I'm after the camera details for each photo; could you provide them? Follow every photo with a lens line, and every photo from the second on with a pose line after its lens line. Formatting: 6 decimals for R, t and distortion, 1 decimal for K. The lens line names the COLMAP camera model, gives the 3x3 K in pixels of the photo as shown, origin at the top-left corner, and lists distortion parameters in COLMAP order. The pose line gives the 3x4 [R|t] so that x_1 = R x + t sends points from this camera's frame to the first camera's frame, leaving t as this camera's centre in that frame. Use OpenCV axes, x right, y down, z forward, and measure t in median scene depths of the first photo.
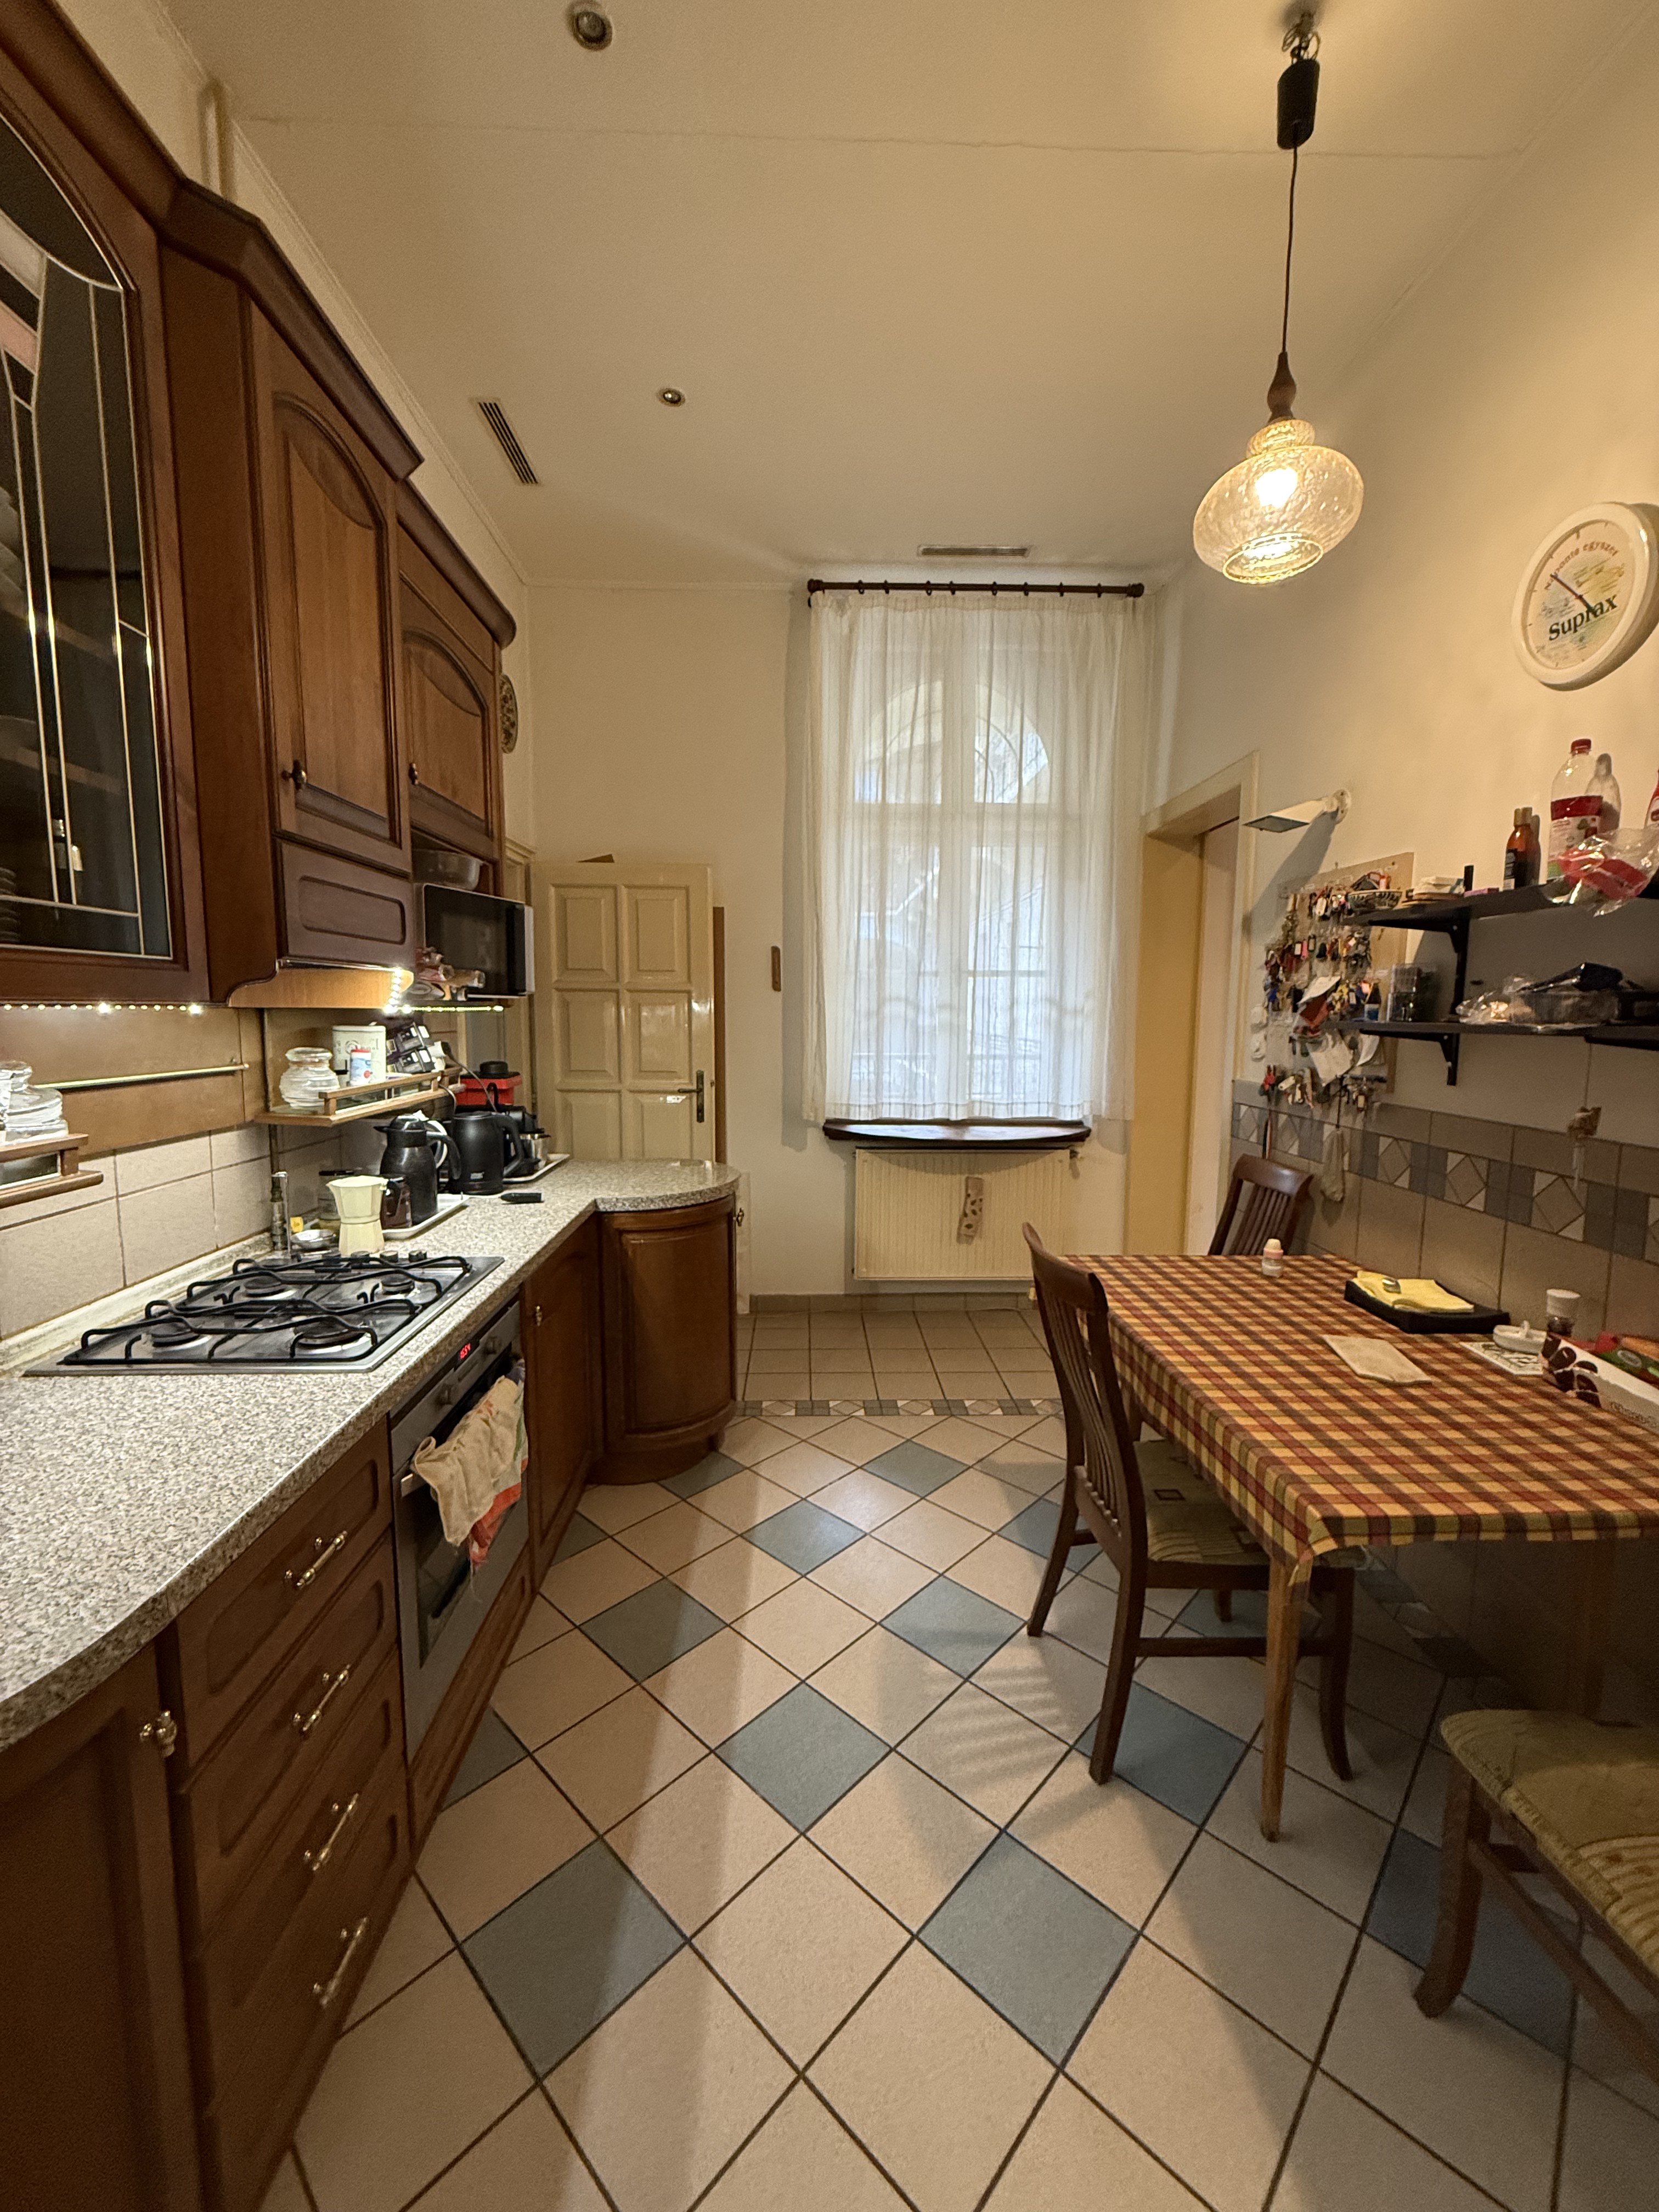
lens RADIAL K [[884.0, 0, 829.1], [0, 884.0, 1103.3], [0, 0, 1]] dist [0.001012, -0.000150]
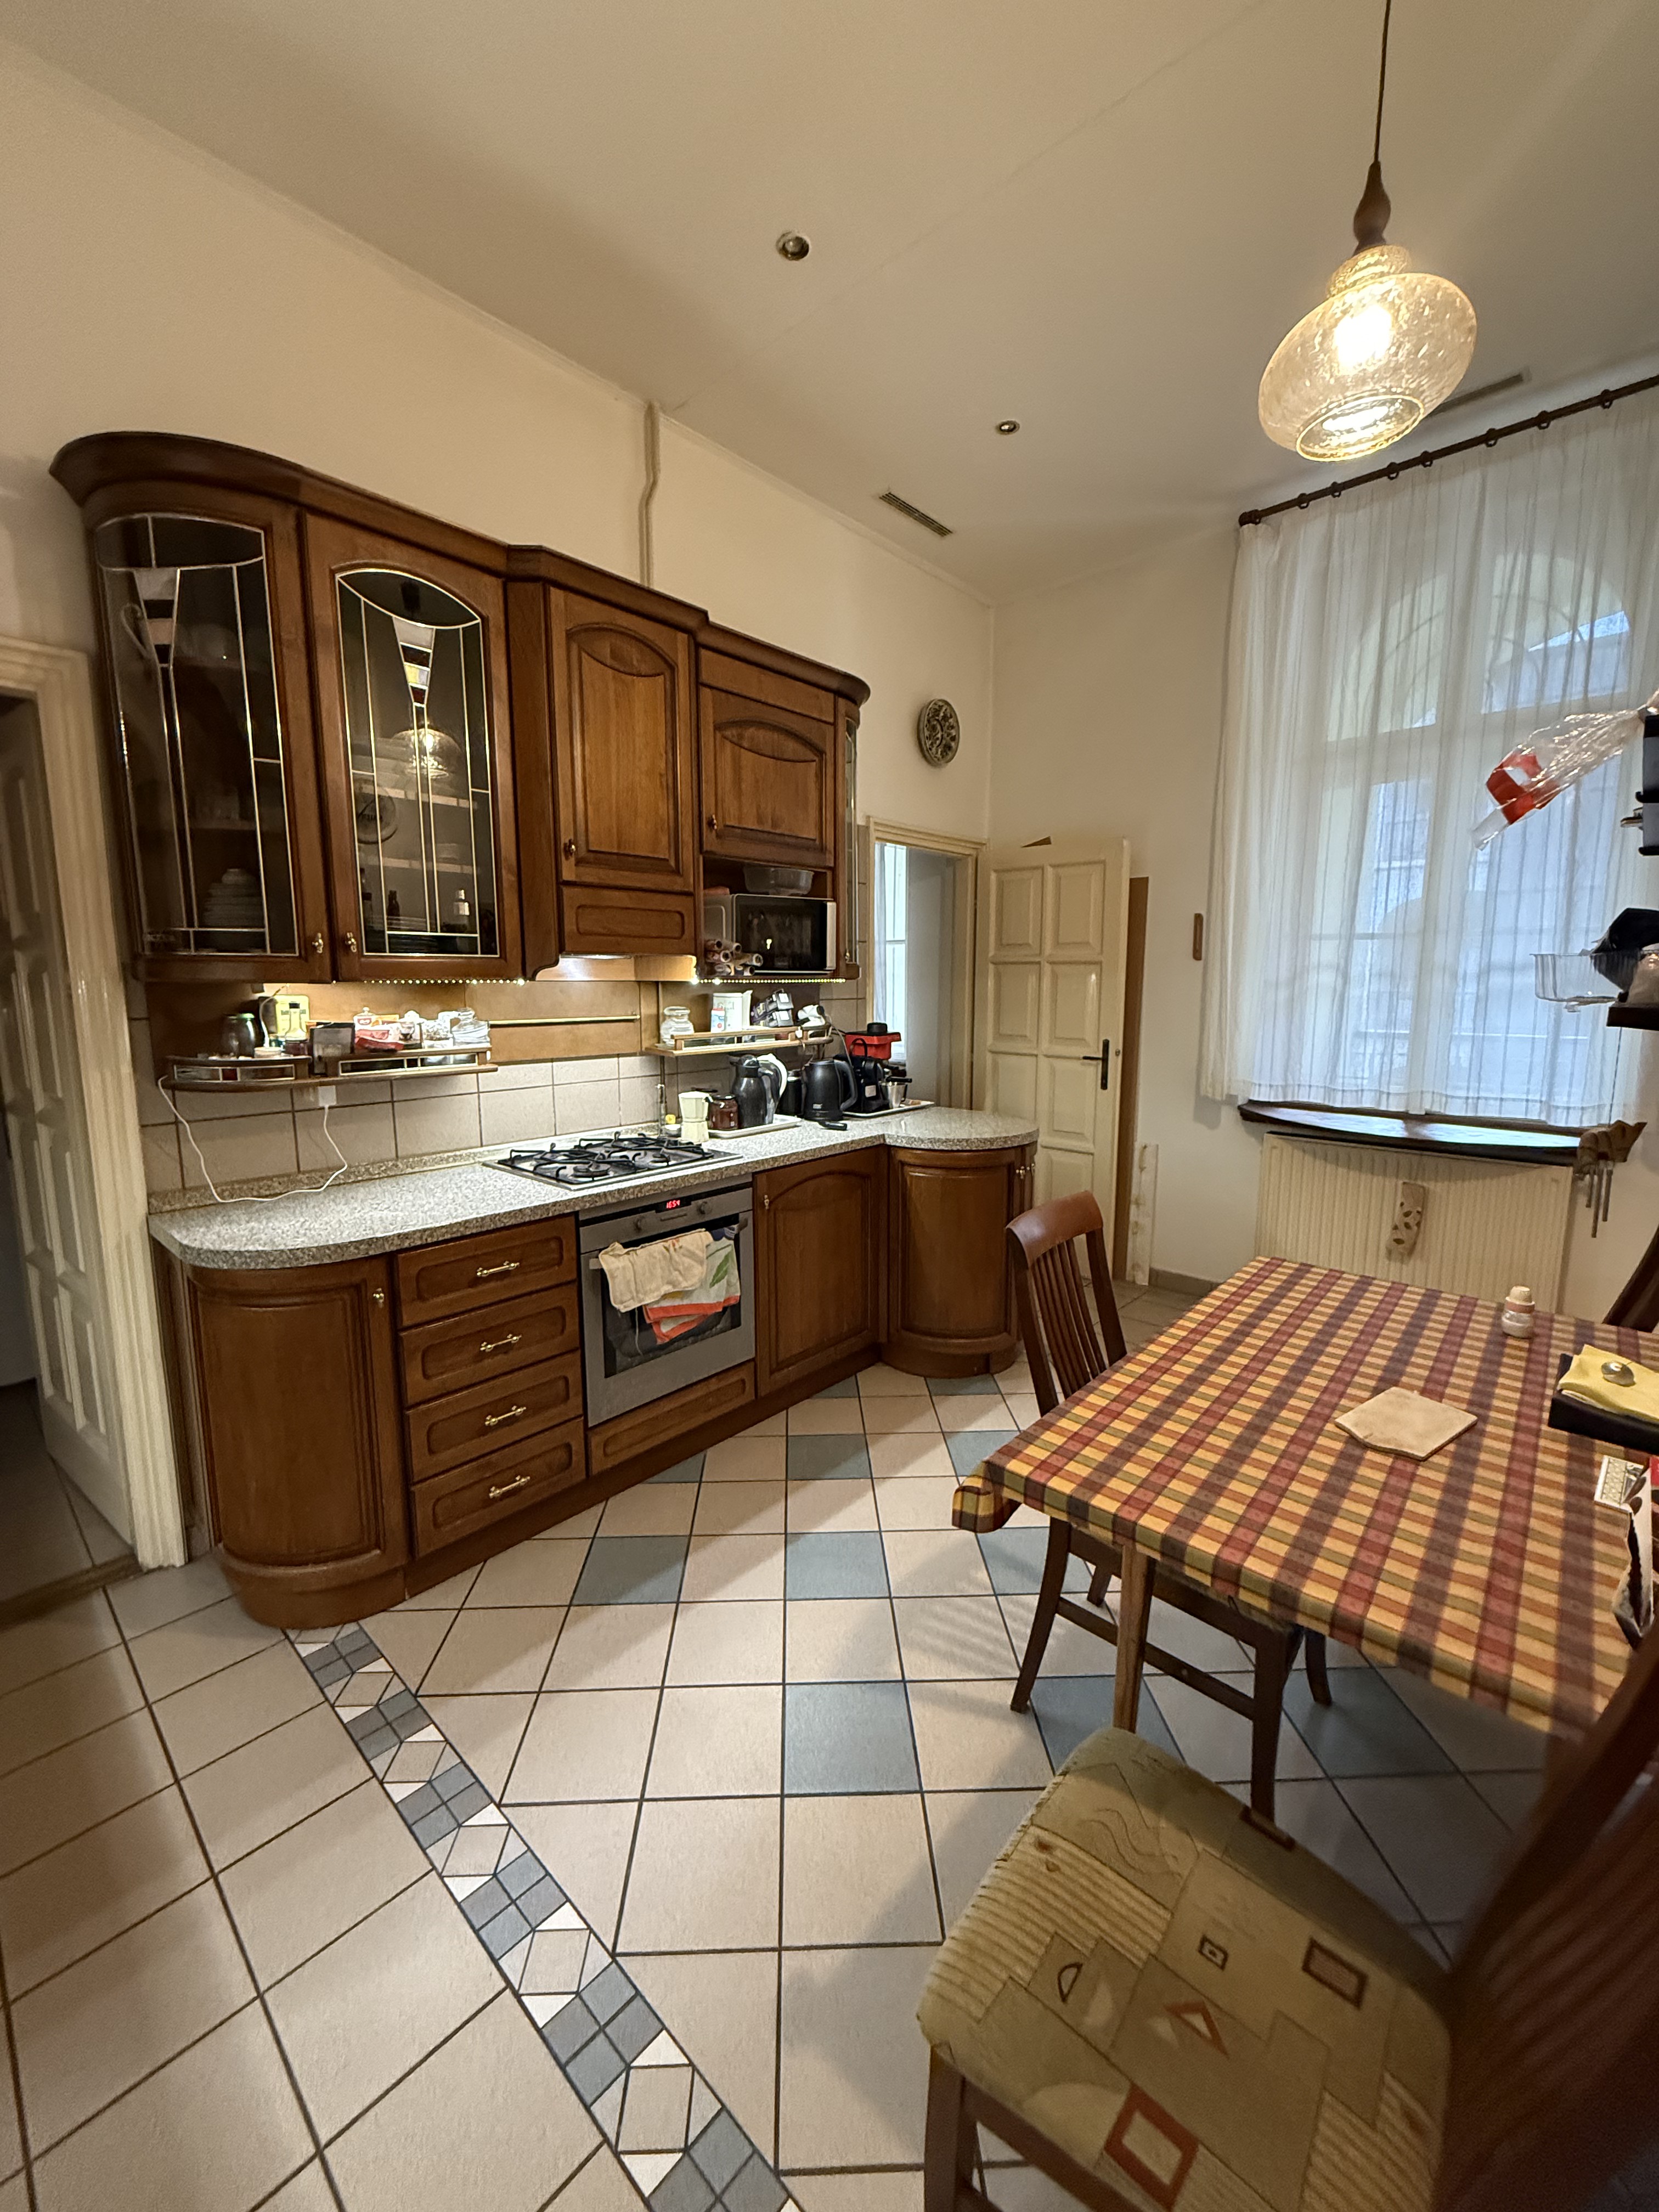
lens RADIAL K [[884.0, 0, 829.1], [0, 884.0, 1103.3], [0, 0, 1]] dist [0.001012, -0.000150]
pose [[0.716570, 0.092151, -0.691401, 0.566253], [-0.069512, 0.995734, 0.060671, -0.004780], [0.694042, 0.004586, 0.719919, 0.053655]]
